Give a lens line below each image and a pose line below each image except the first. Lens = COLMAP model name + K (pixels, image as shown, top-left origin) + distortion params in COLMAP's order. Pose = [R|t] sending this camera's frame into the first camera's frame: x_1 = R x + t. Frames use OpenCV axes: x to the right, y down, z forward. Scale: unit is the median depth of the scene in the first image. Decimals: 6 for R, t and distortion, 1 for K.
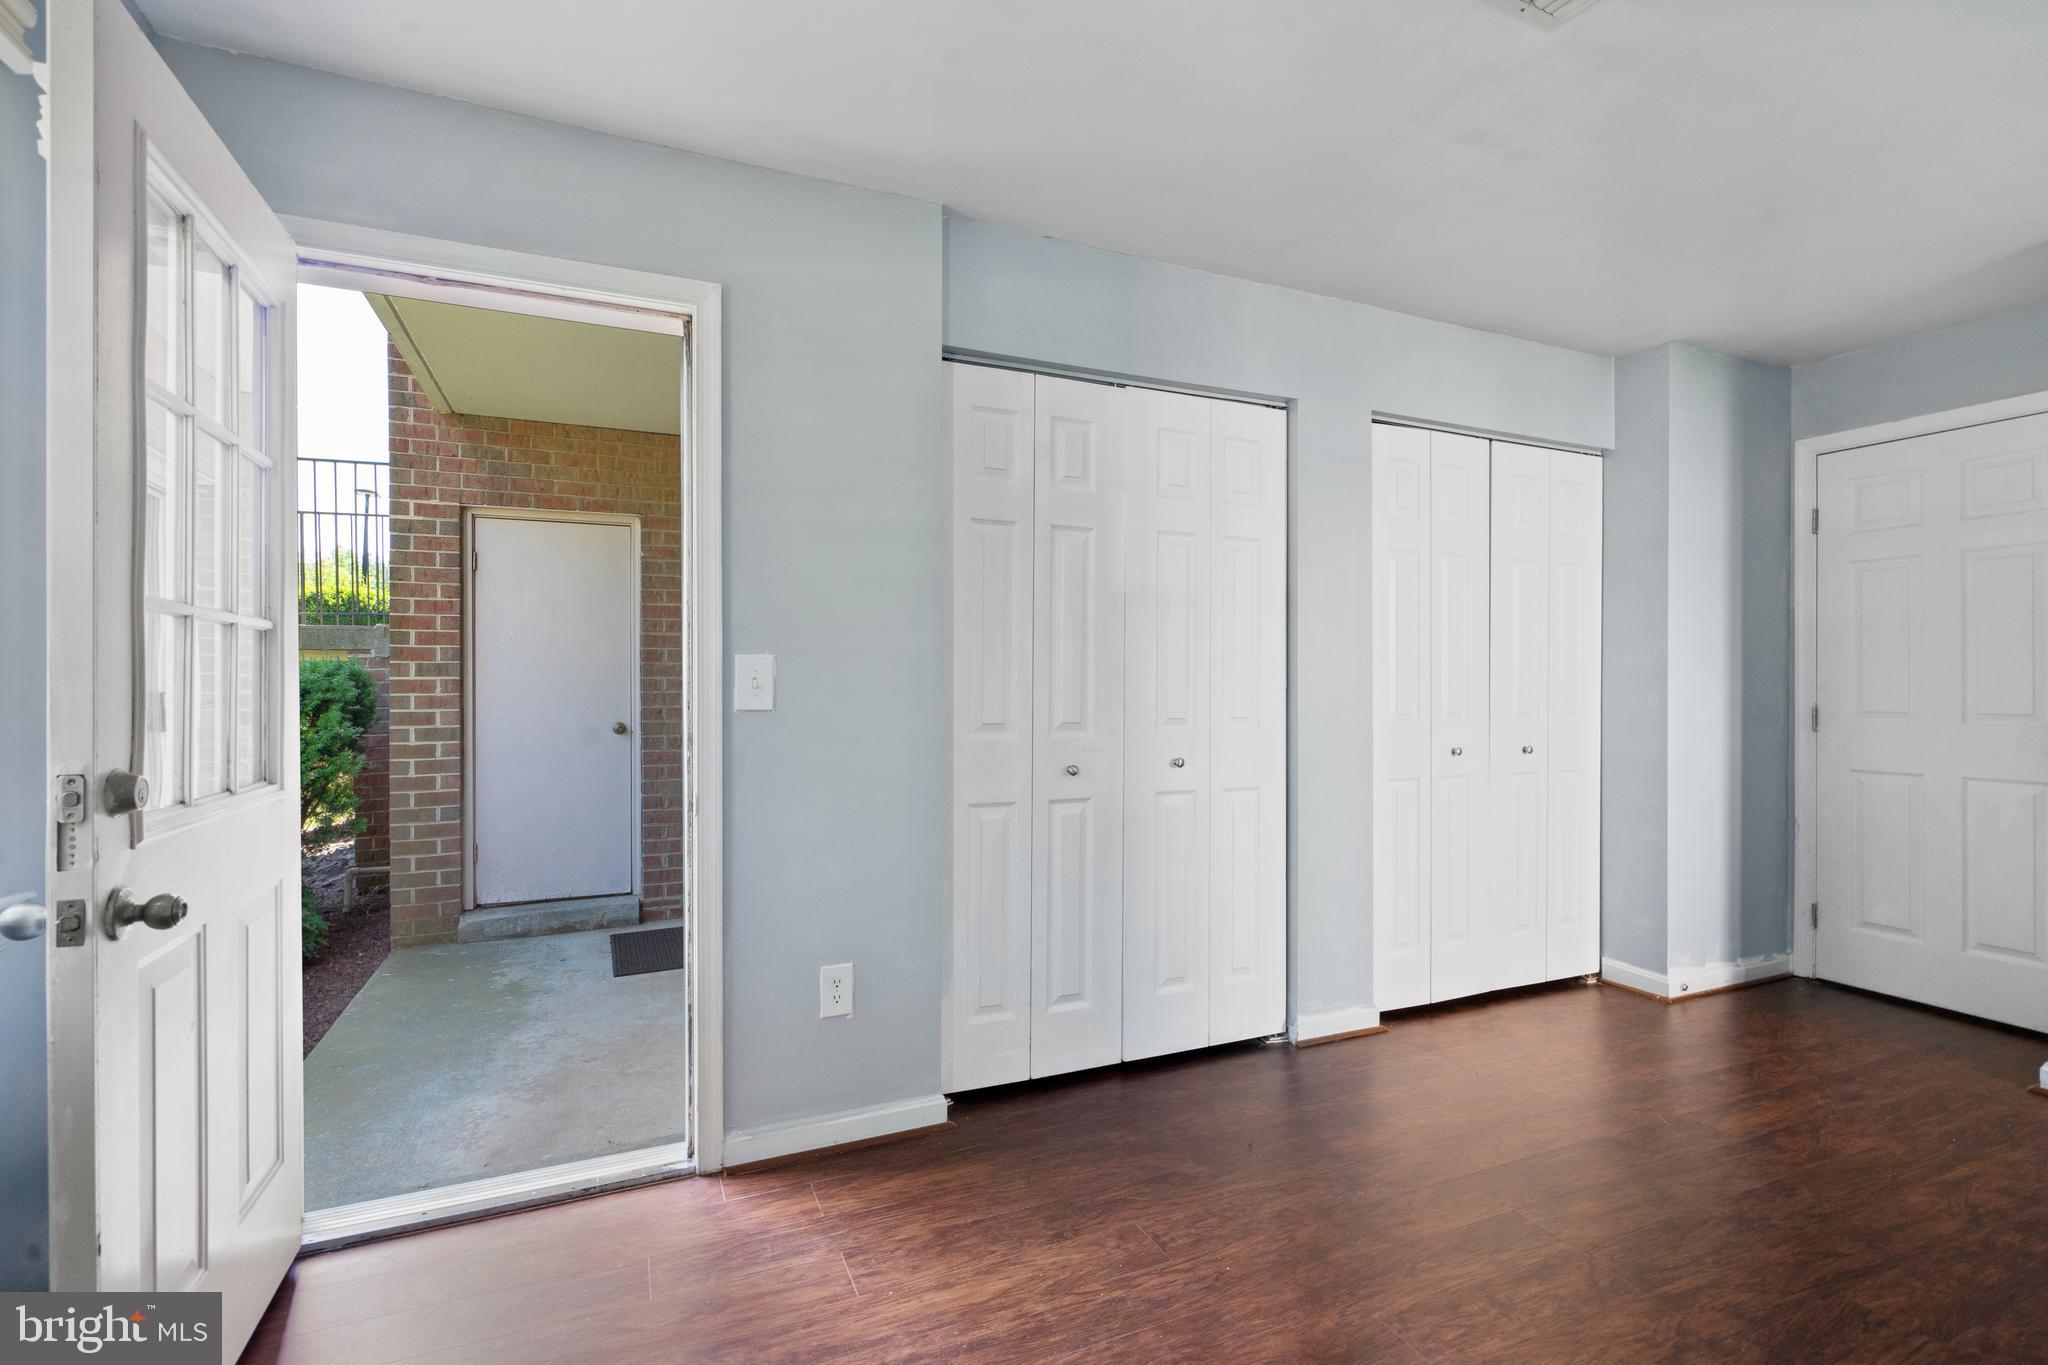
lens RADIAL K [[928.3, 0, 1004.9], [0, 928.3, 681.2], [0, 0, 1]] dist [-0.012358, -0.000104]
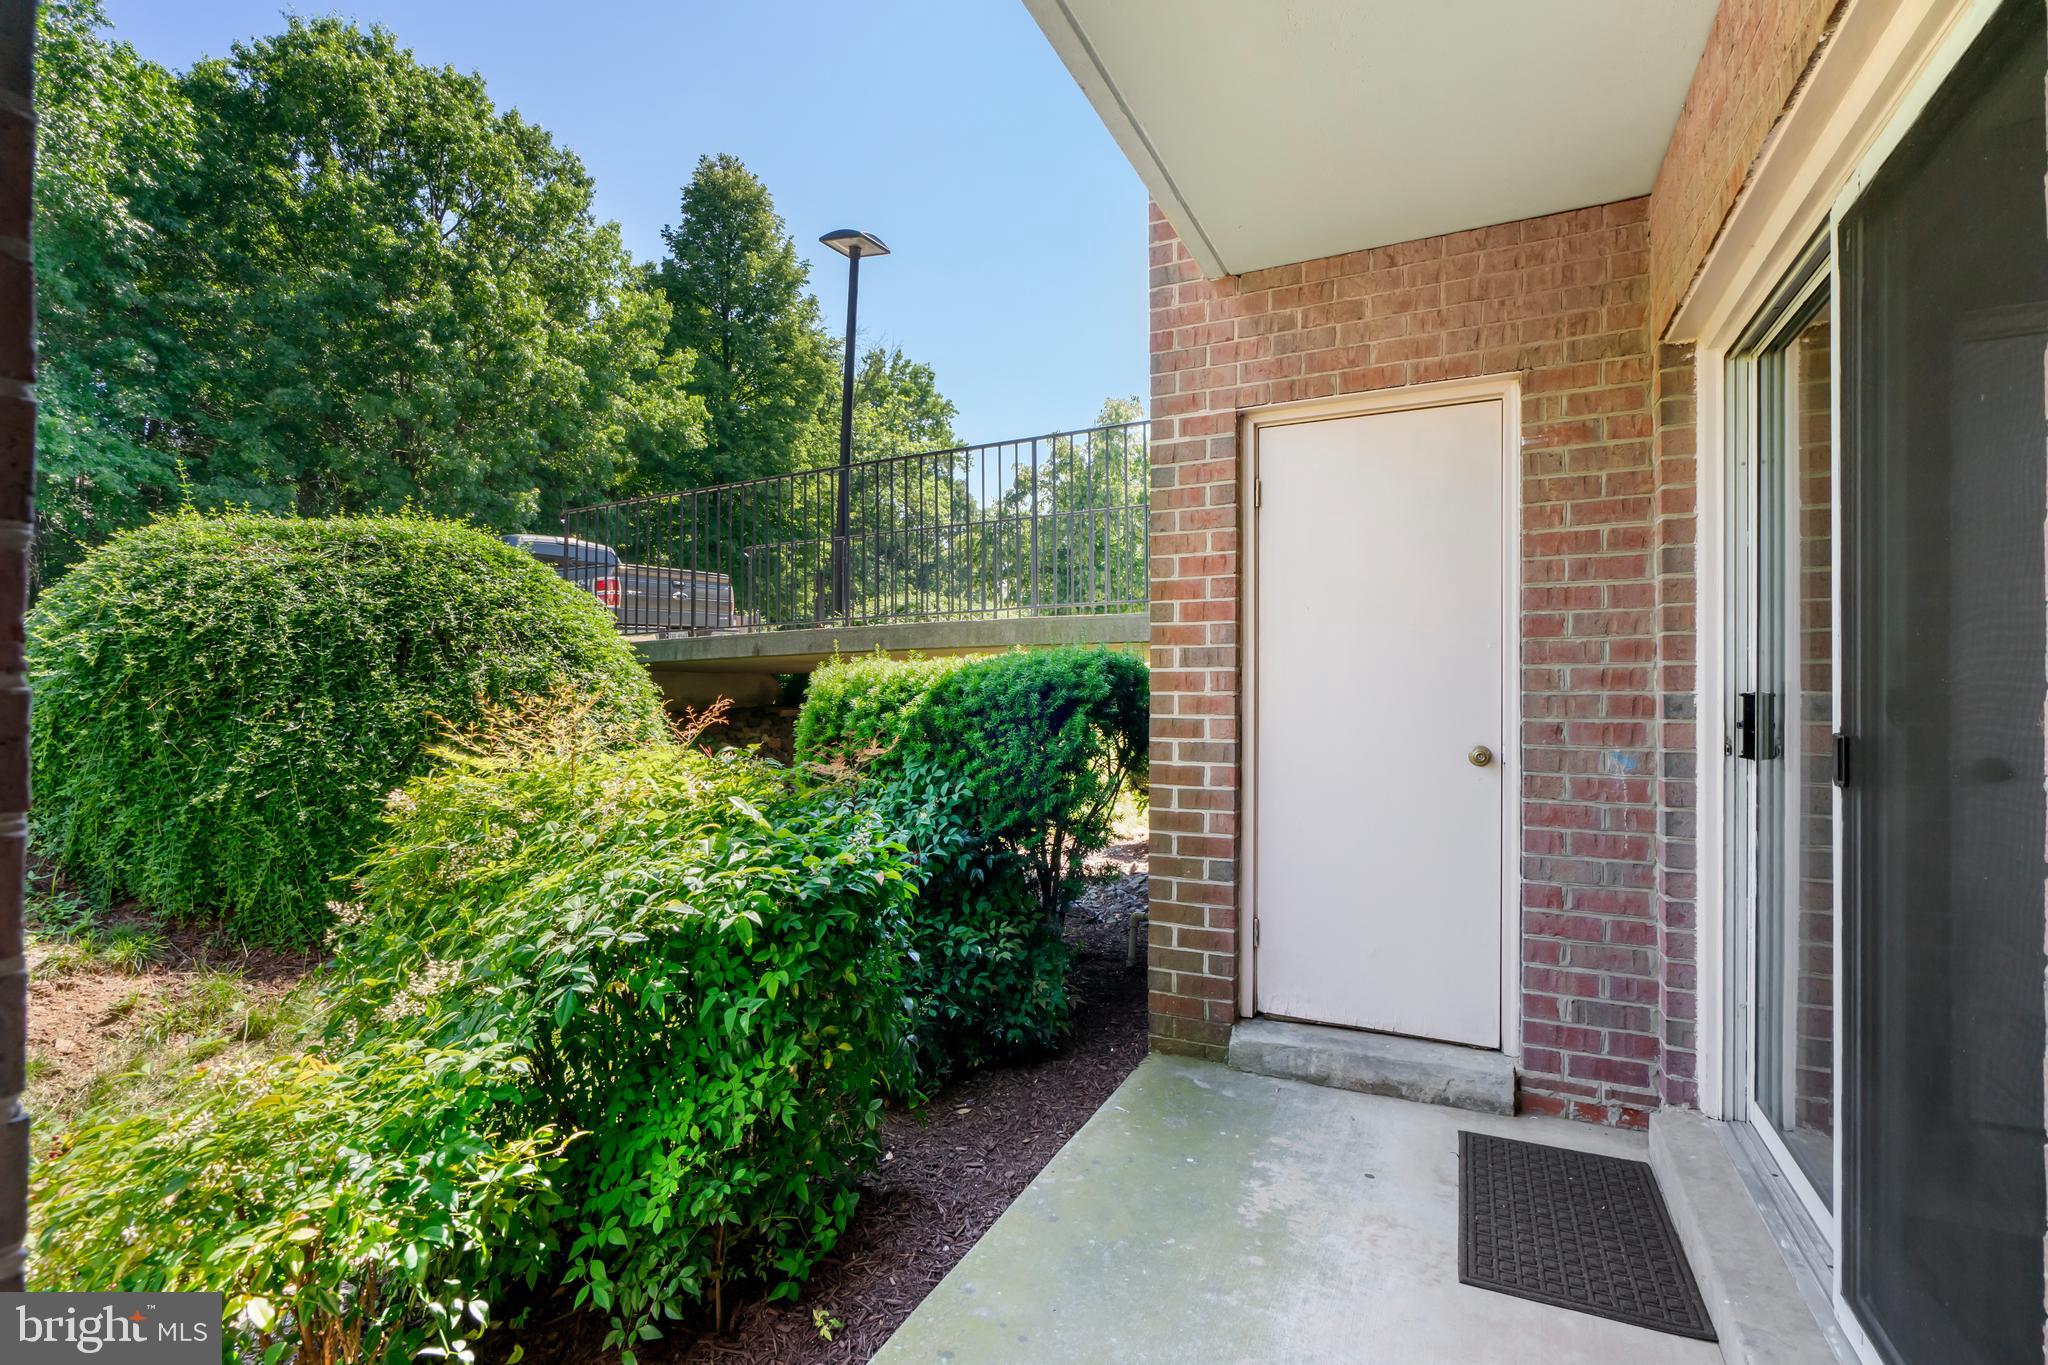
lens RADIAL K [[942.6, 0, 1025.7], [0, 942.6, 689.6], [0, 0, 1]] dist [-0.010076, 0.000407]
pose [[0.656452, 0.002778, -0.754363, -0.175573], [-0.003493, 0.999994, 0.000643, 0.011368], [0.754360, 0.002212, 0.656457, 0.438819]]
